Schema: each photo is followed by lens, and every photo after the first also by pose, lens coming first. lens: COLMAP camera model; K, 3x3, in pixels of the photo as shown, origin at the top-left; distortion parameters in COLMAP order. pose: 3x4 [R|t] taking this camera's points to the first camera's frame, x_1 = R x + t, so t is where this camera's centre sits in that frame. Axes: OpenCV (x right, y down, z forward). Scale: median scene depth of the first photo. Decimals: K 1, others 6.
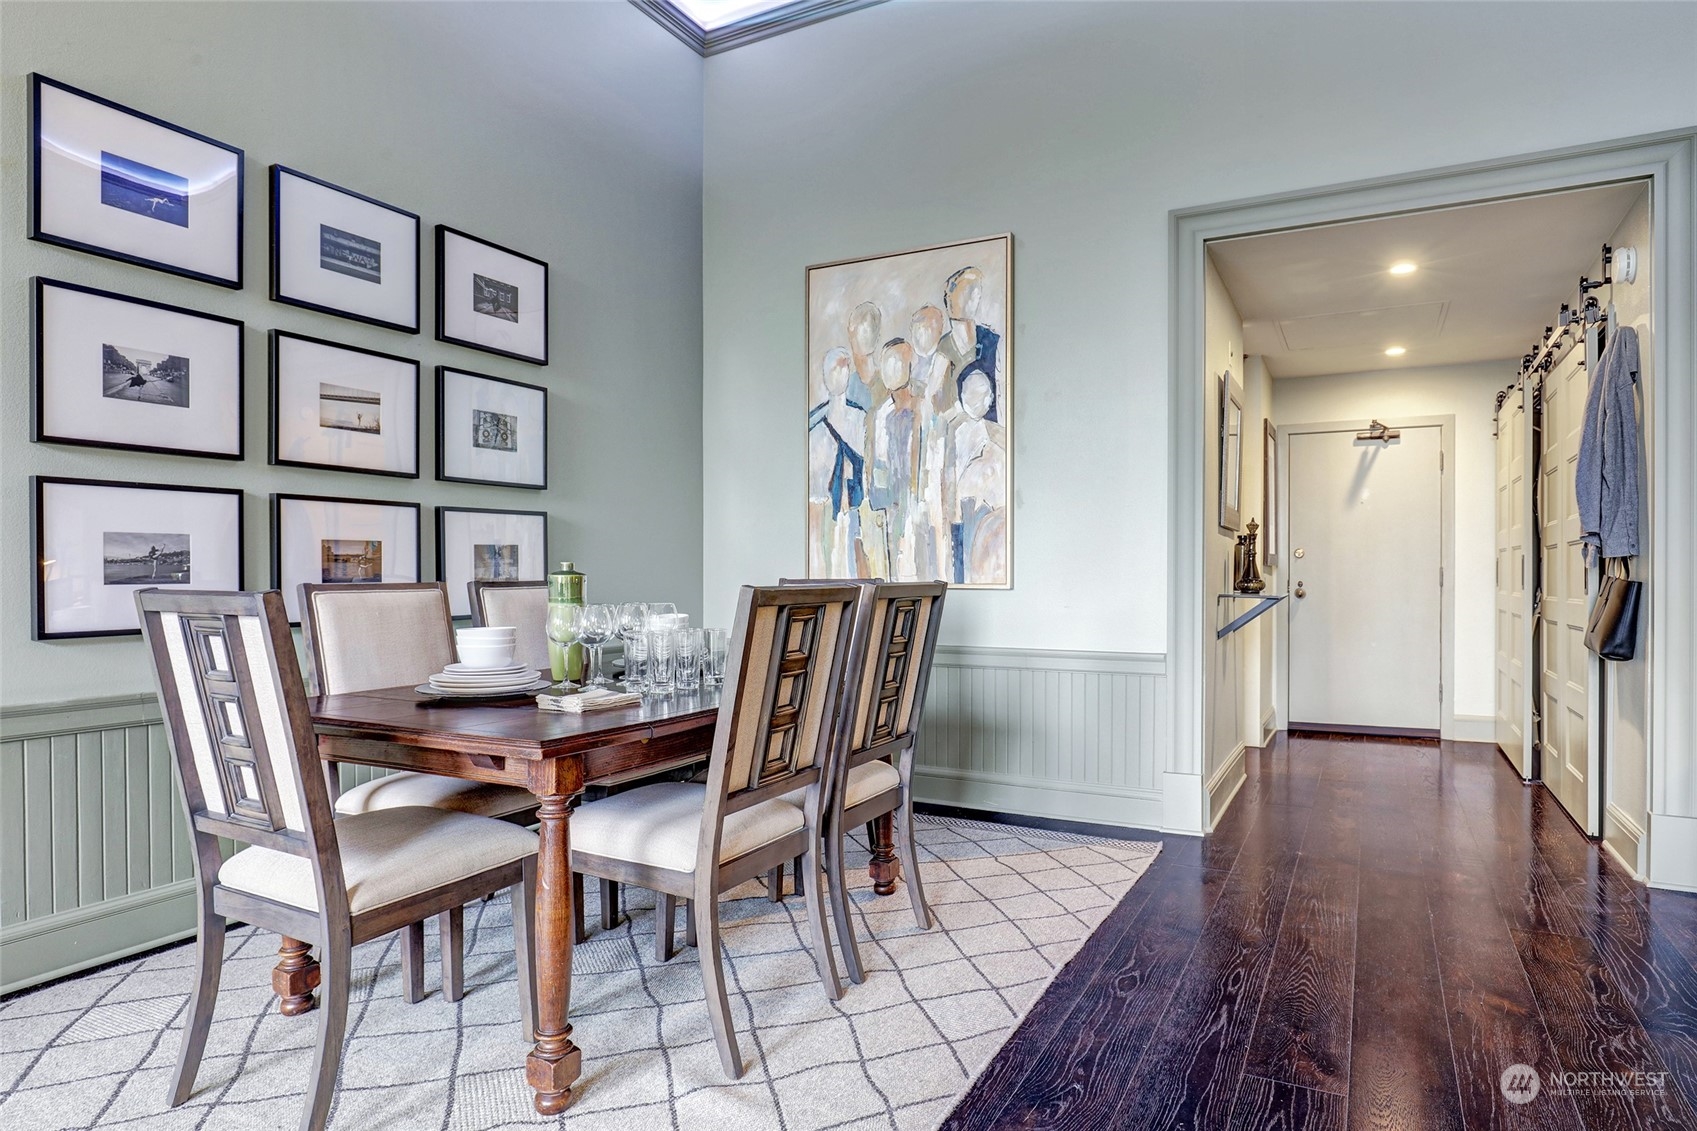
lens RADIAL K [[986.9, 0, 850.8], [0, 986.9, 573.1], [0, 0, 1]] dist [0.001200, 0.000429]
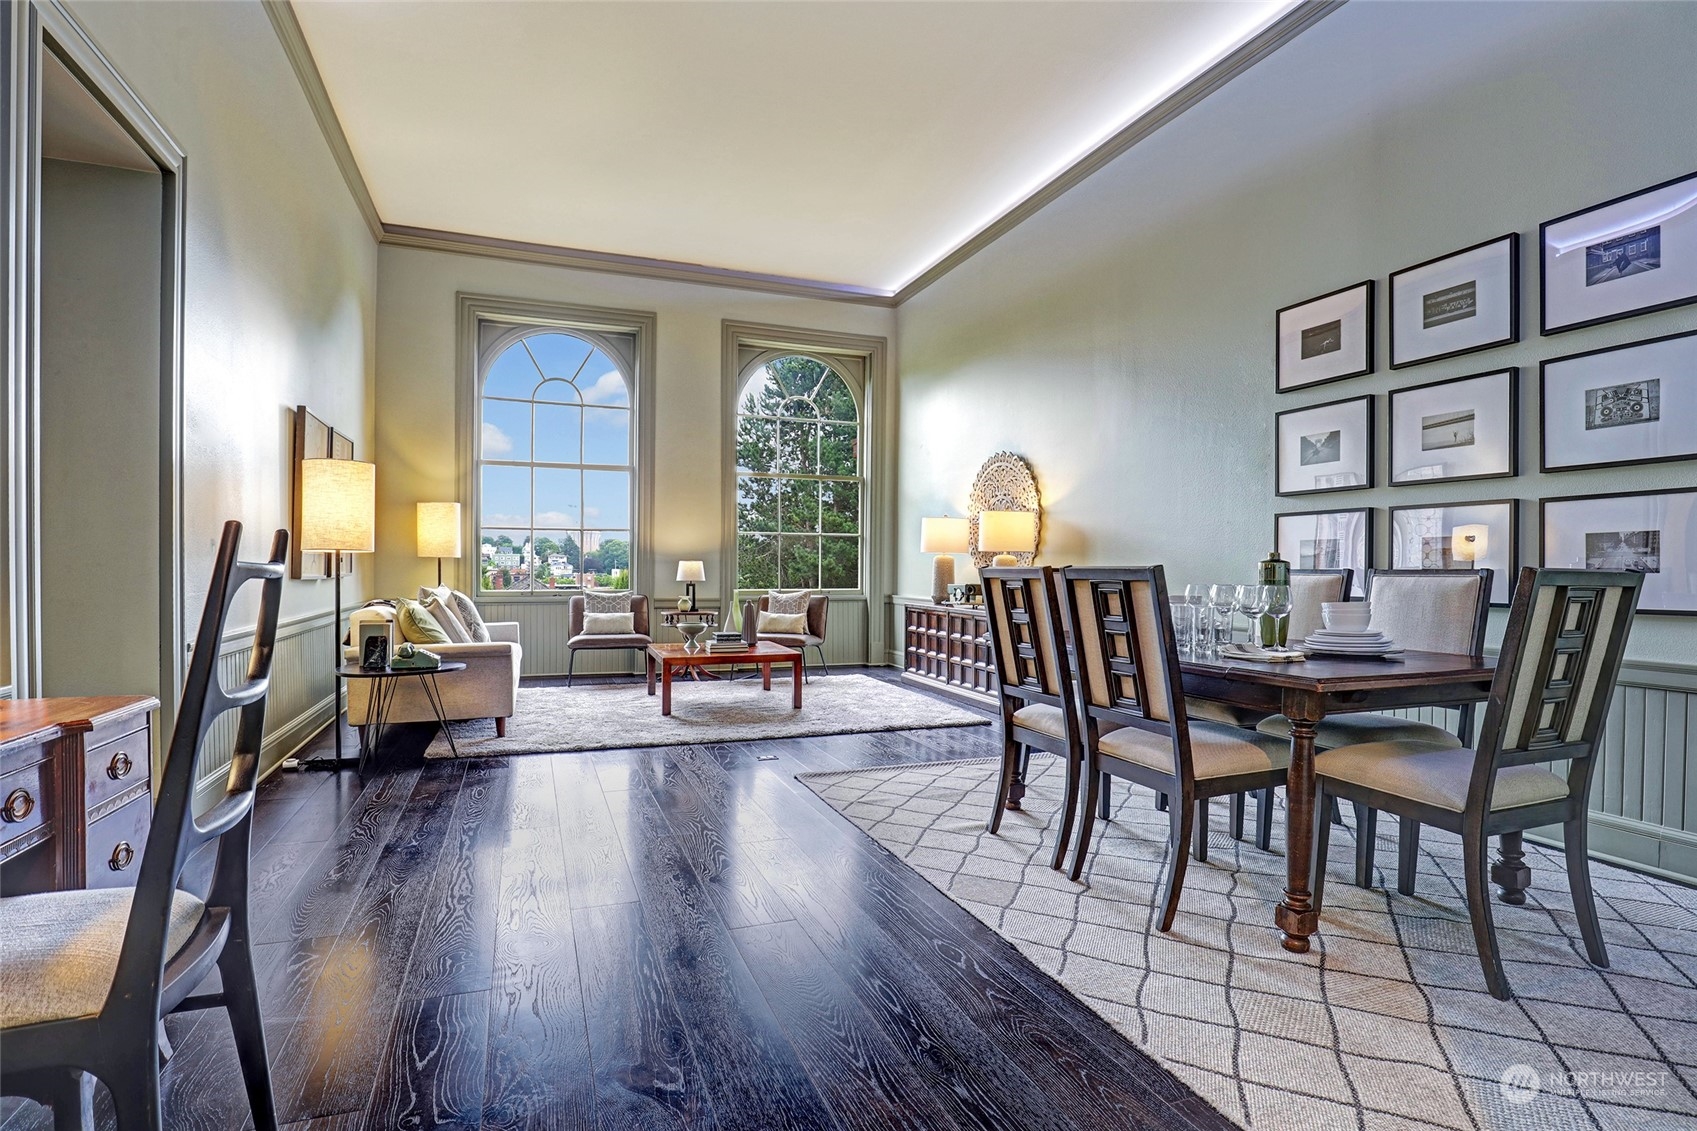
lens RADIAL K [[828.0, 0, 862.8], [0, 828.0, 578.7], [0, 0, 1]] dist [-0.039149, -0.000444]
pose [[-0.646310, 0.008525, -0.763028, 0.740551], [-0.007412, 0.999820, 0.017449, 0.006702], [0.763039, 0.016933, -0.646130, 1.101649]]
